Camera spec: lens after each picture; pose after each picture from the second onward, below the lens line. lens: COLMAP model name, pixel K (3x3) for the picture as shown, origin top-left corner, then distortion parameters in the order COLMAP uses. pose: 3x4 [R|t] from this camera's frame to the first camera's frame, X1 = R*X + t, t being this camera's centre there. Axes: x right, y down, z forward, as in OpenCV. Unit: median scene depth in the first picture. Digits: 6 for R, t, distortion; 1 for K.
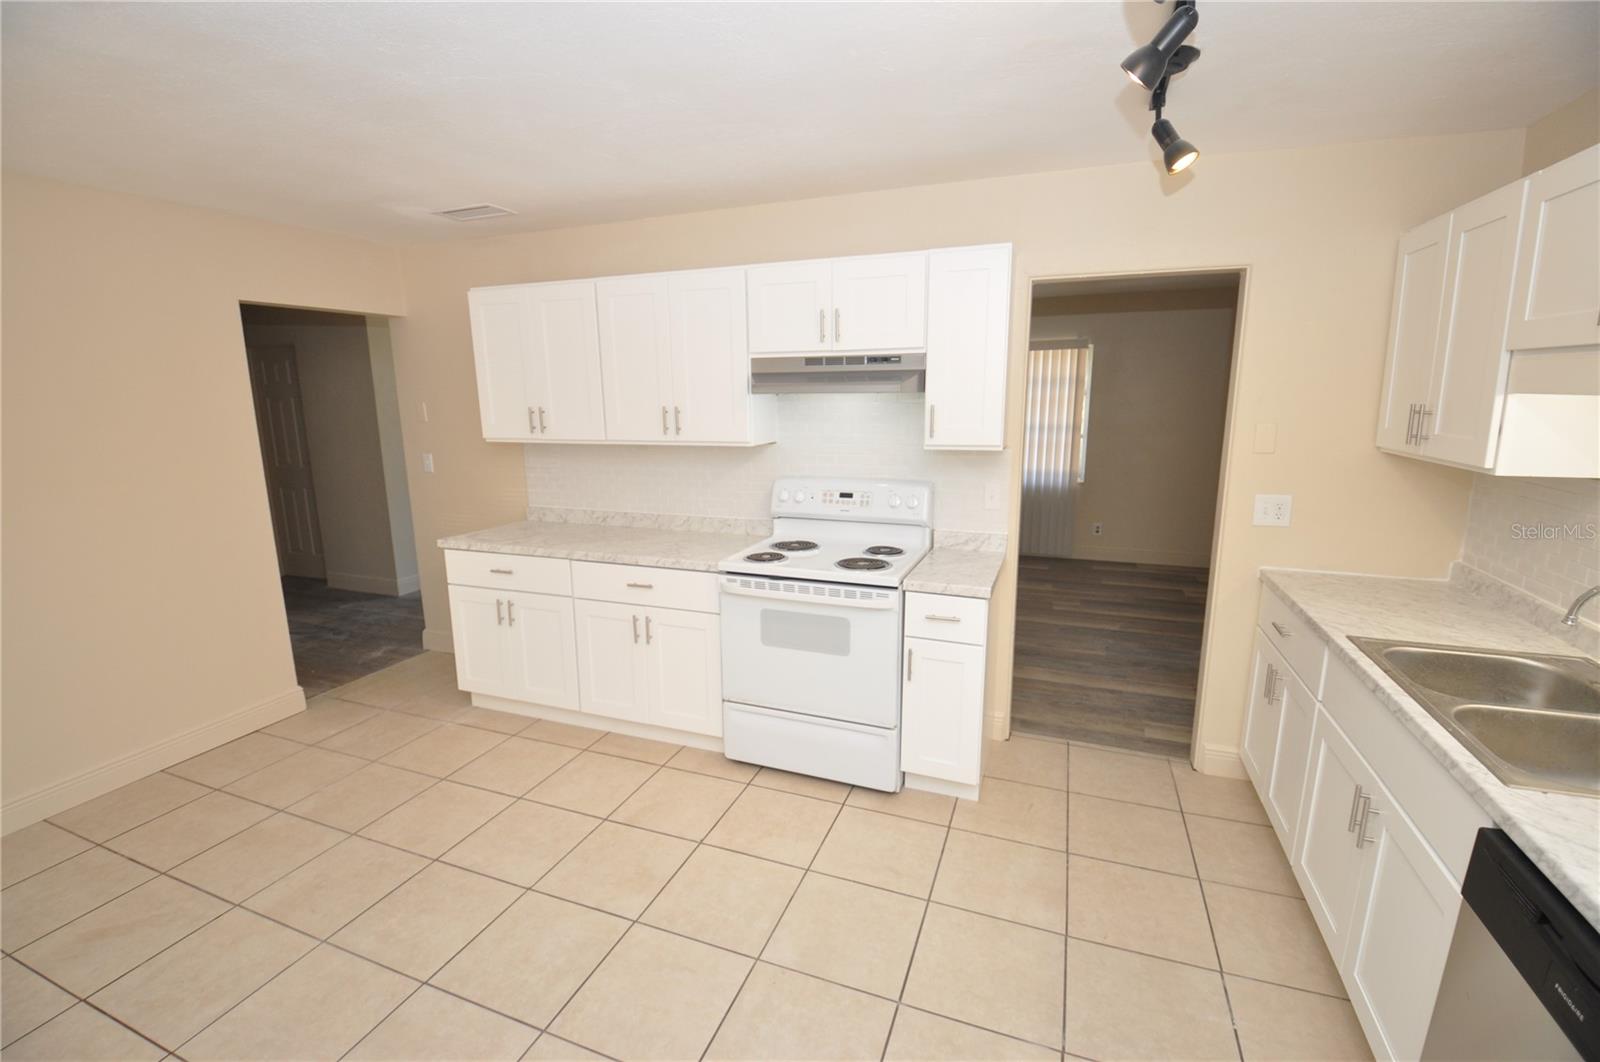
lens RADIAL K [[704.3, 0, 797.7], [0, 704.3, 535.6], [0, 0, 1]] dist [0.029603, -0.031693]
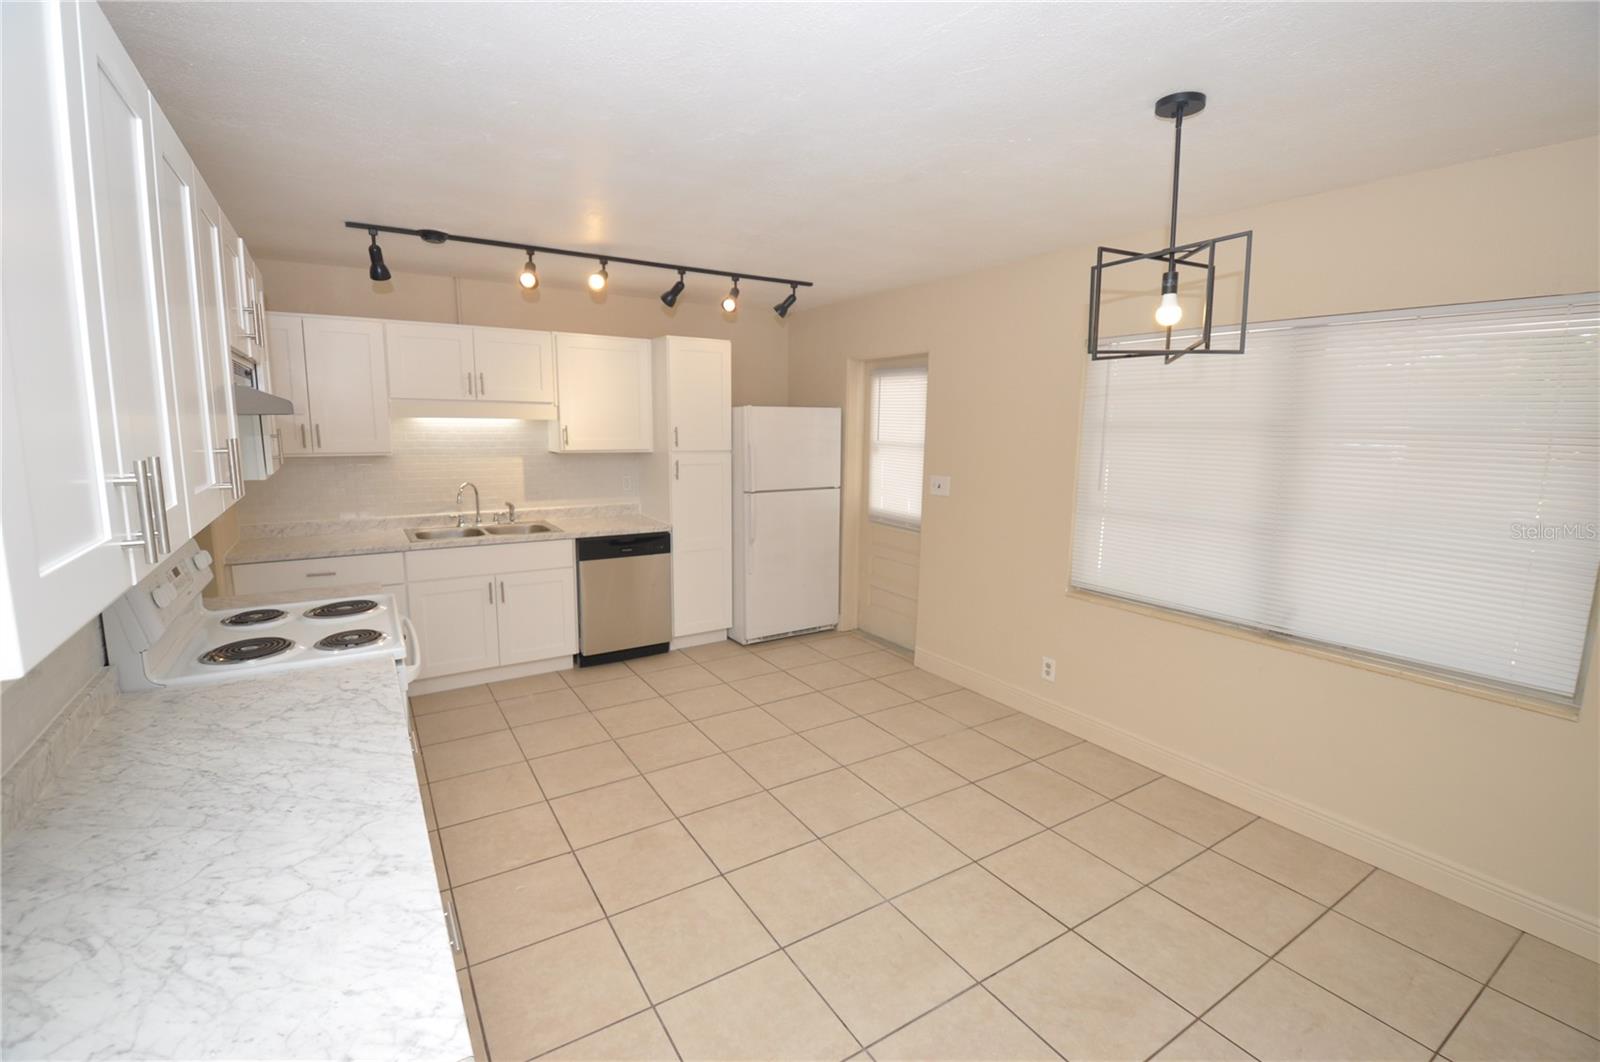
lens RADIAL K [[704.3, 0, 797.7], [0, 704.3, 535.6], [0, 0, 1]] dist [0.029603, -0.031693]
pose [[-0.802553, -0.096243, 0.588766, -0.833759], [0.117533, 0.942052, 0.314203, -0.246189], [-0.584888, 0.321364, -0.744735, 1.241224]]
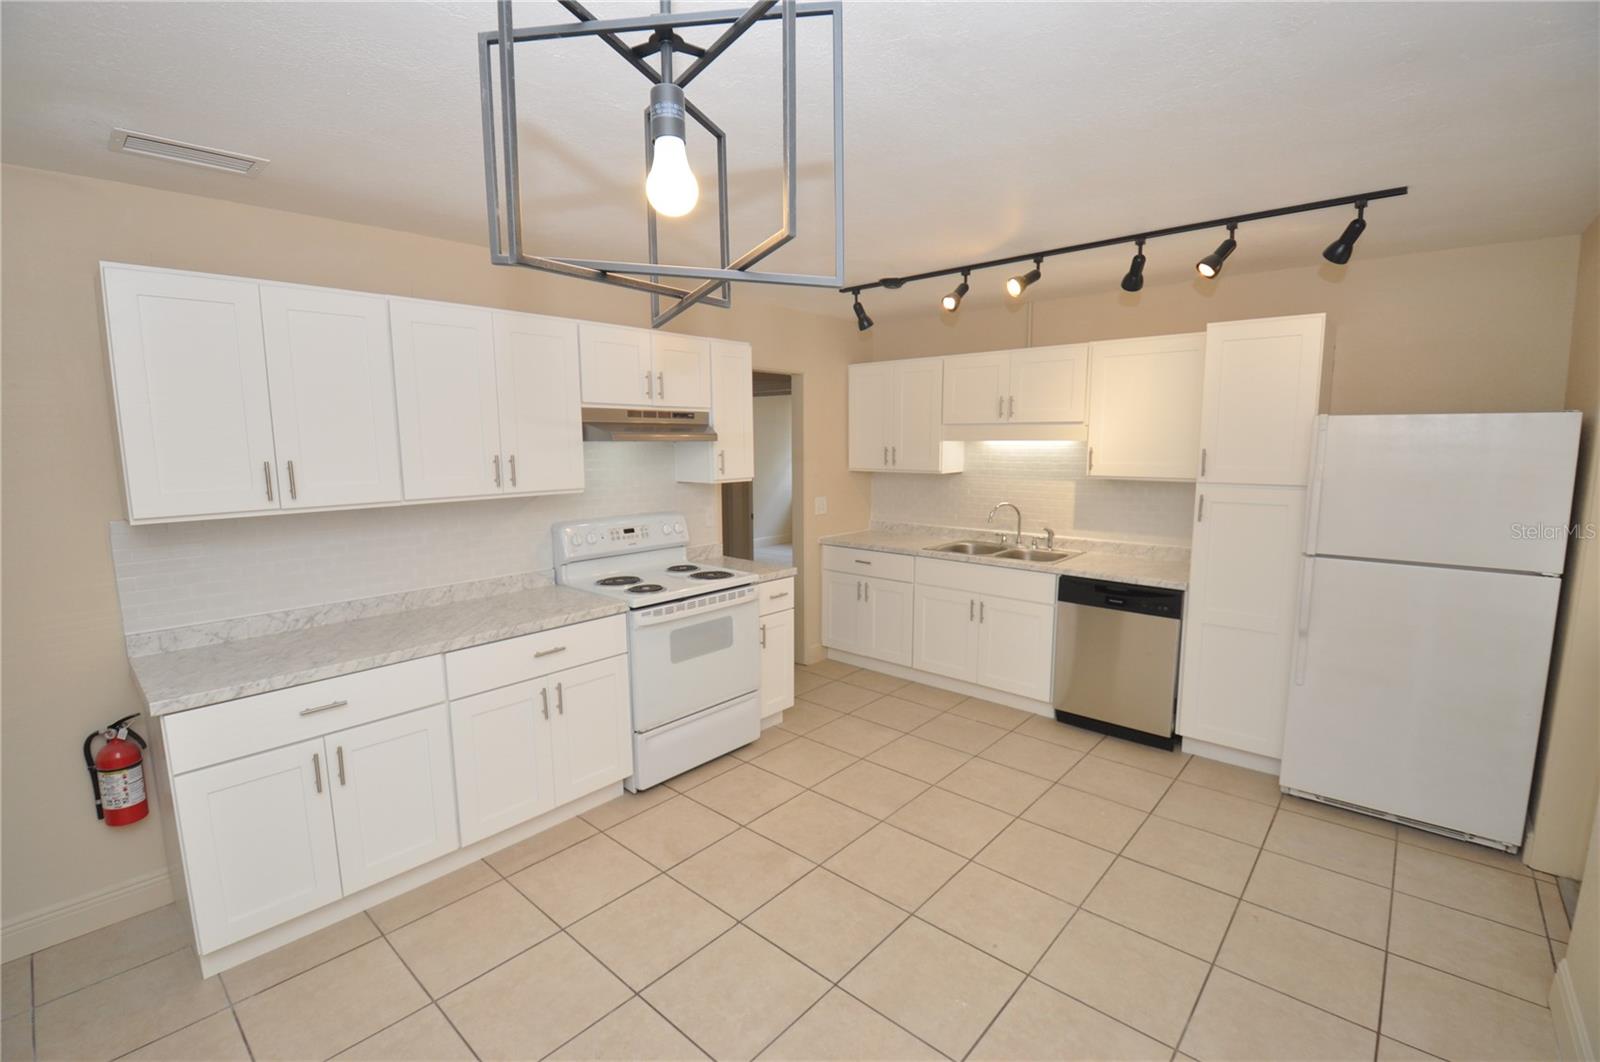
lens RADIAL K [[704.3, 0, 797.7], [0, 704.3, 535.6], [0, 0, 1]] dist [0.029603, -0.031693]
pose [[0.350233, -0.120957, 0.928820, -0.968018], [0.190427, 0.980112, 0.055832, -0.066683], [-0.917101, 0.157318, 0.366302, 0.367824]]
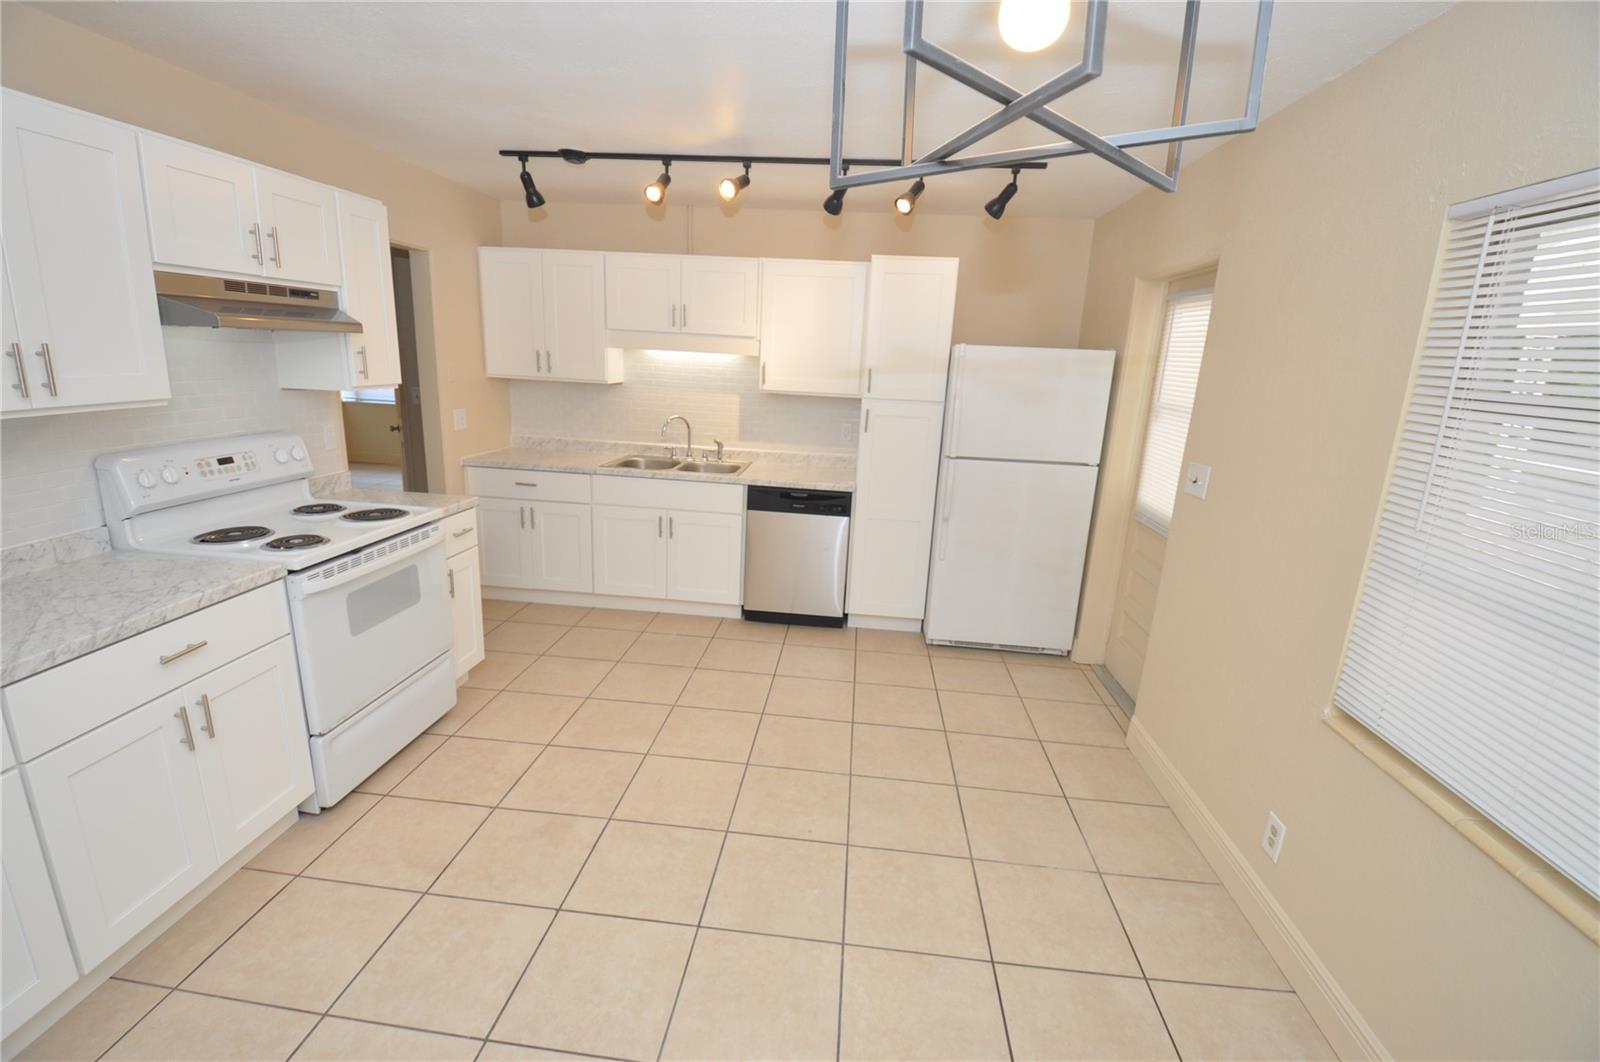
lens RADIAL K [[704.3, 0, 797.7], [0, 704.3, 535.6], [0, 0, 1]] dist [0.029603, -0.031693]
pose [[-0.267497, -0.242347, 0.932584, -0.923277], [0.150688, 0.945424, 0.288907, -0.119460], [-0.951703, 0.217811, -0.216379, 0.638503]]
